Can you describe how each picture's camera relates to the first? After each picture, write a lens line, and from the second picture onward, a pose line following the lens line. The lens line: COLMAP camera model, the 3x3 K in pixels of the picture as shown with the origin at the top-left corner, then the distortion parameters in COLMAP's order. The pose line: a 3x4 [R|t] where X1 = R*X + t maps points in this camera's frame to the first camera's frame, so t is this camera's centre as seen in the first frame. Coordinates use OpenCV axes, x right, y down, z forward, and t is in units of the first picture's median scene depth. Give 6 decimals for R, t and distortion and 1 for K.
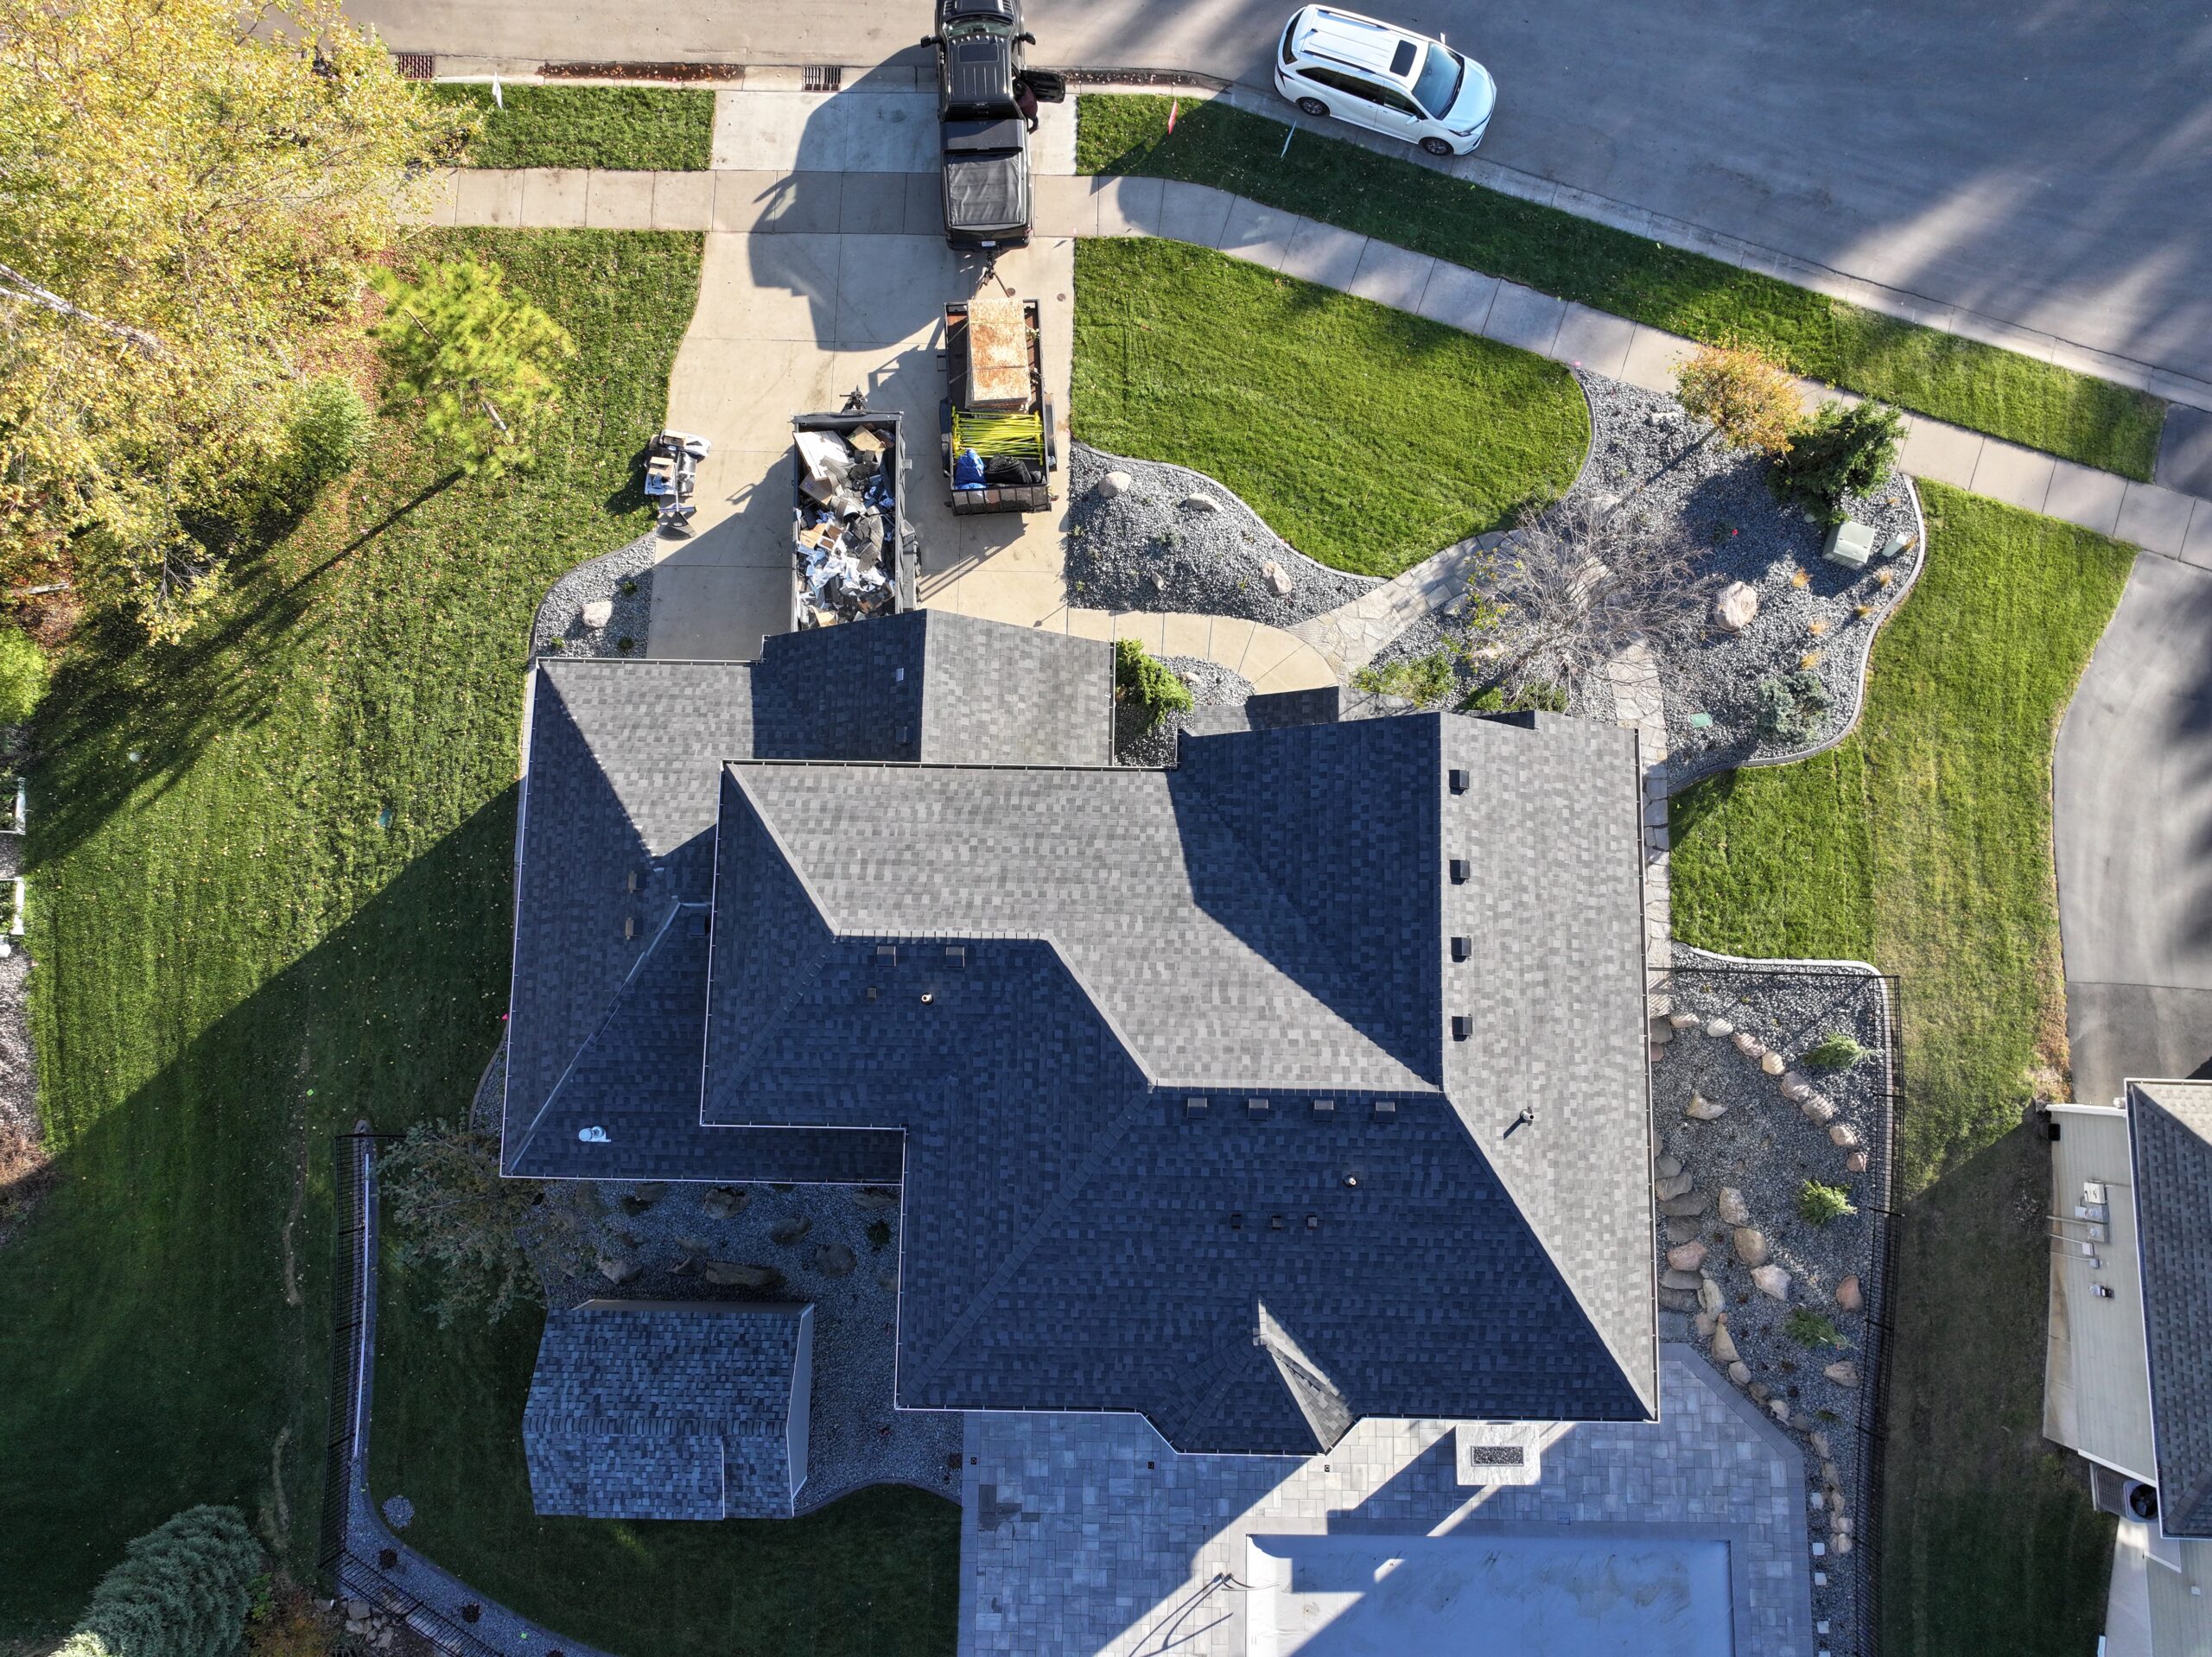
lens RADIAL K [[1551.1, 0, 1104.9], [0, 1551.1, 817.8], [0, 0, 1]] dist [0.000462, 0.001573]
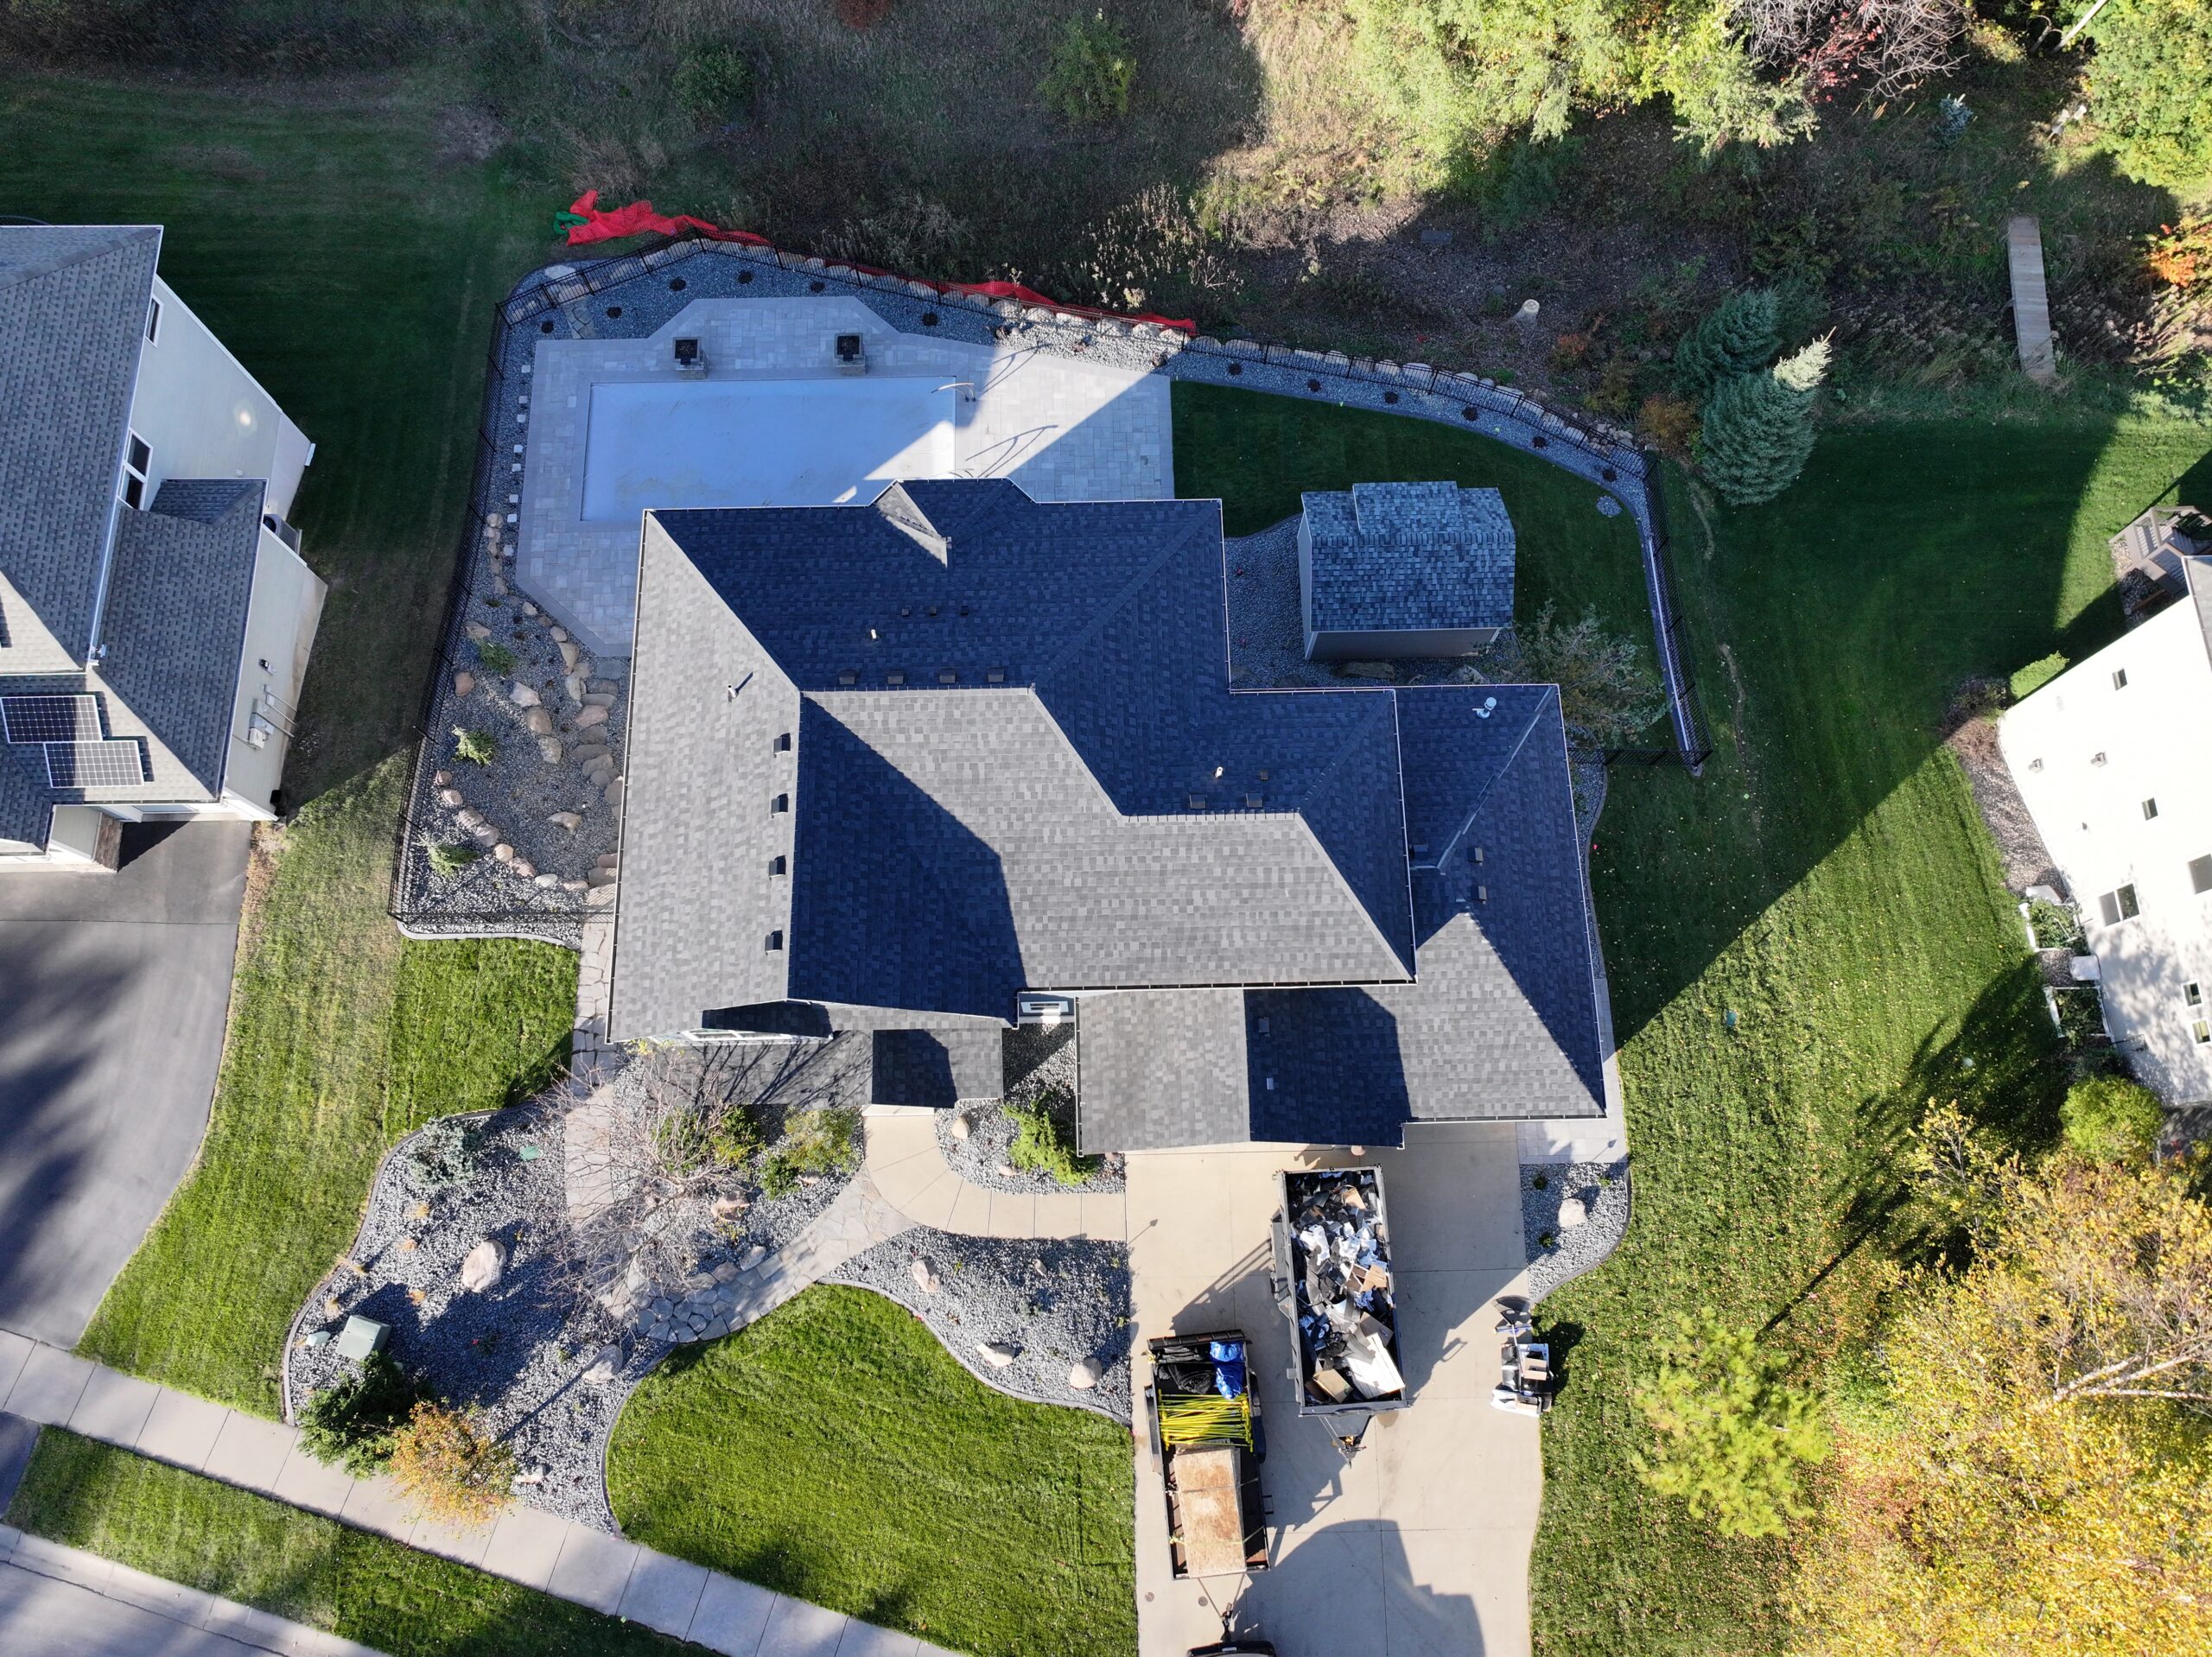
lens RADIAL K [[1551.1, 0, 1104.9], [0, 1551.1, 817.8], [0, 0, 1]] dist [0.000462, 0.001573]
pose [[-0.999161, 0.037148, -0.017272, -0.002102], [-0.040967, -0.906696, 0.419792, -0.320726], [-0.000066, 0.420147, 0.907456, -0.069225]]
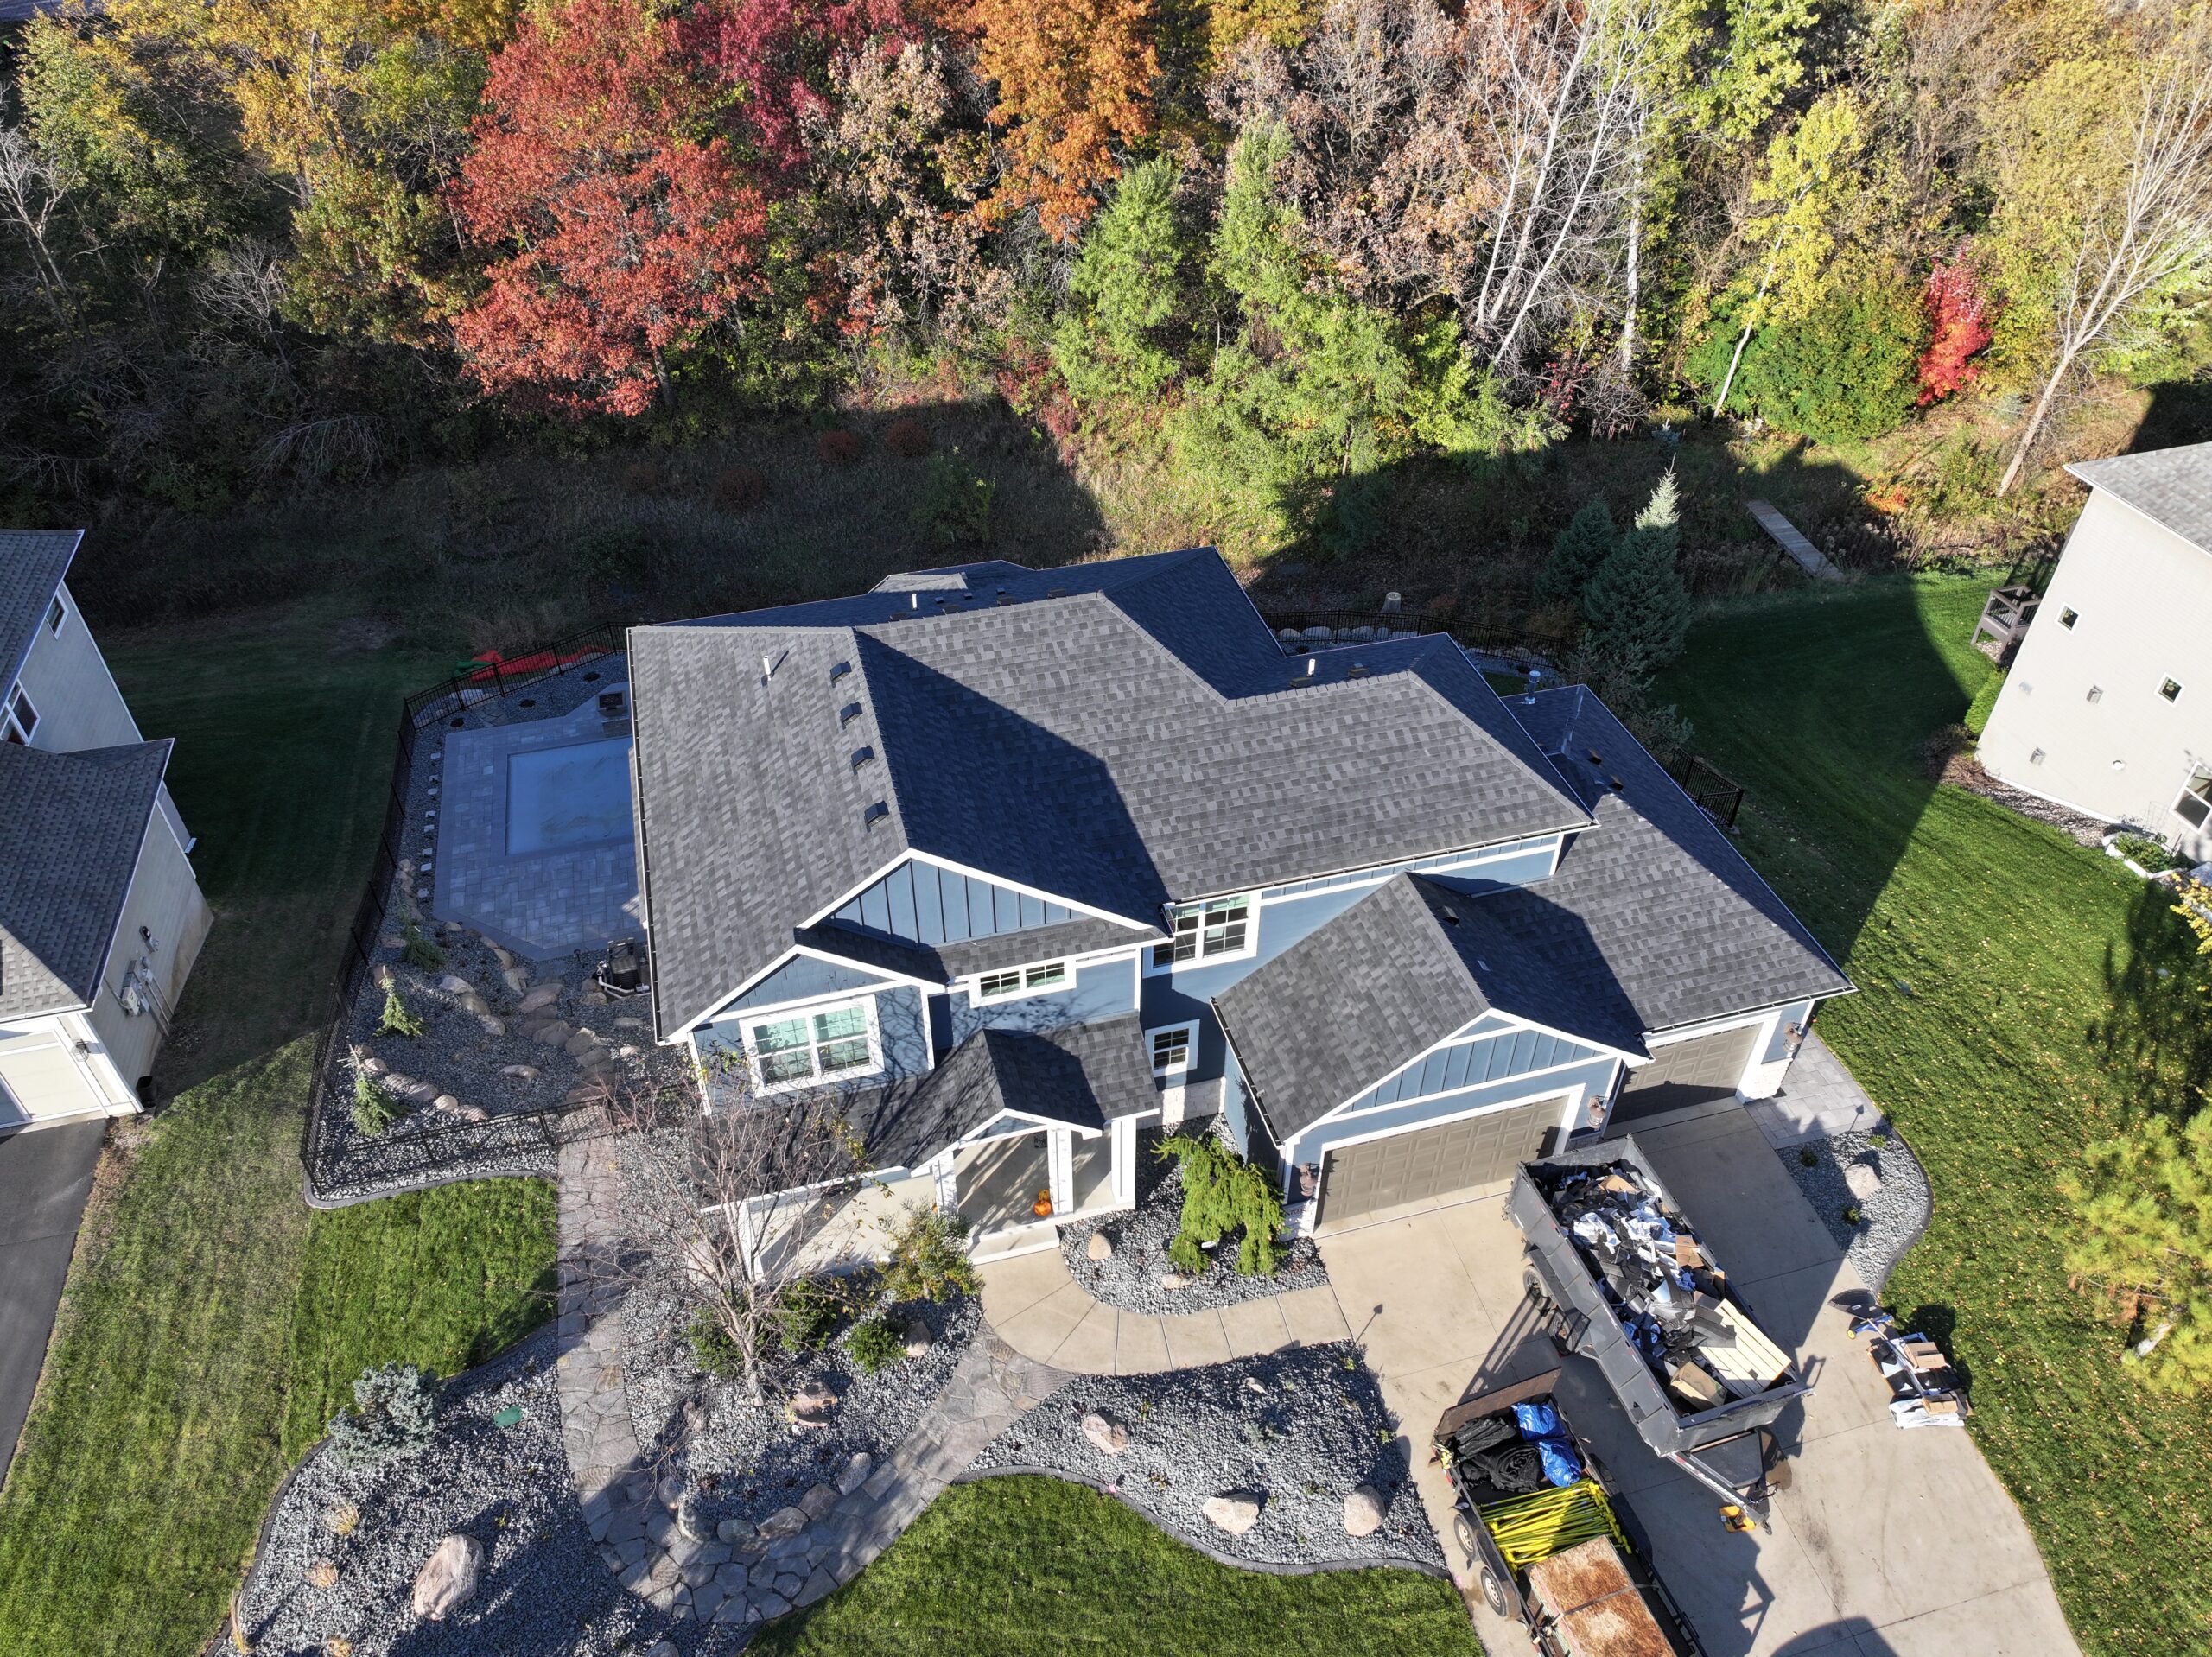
lens RADIAL K [[1554.7, 0, 1106.6], [0, 1554.7, 823.6], [0, 0, 1]] dist [-0.006737, 0.018543]
pose [[-0.958711, 0.179976, -0.220187, 0.222542], [-0.282049, -0.502767, 0.817113, -0.616877], [0.036358, 0.845479, 0.532770, 0.370789]]
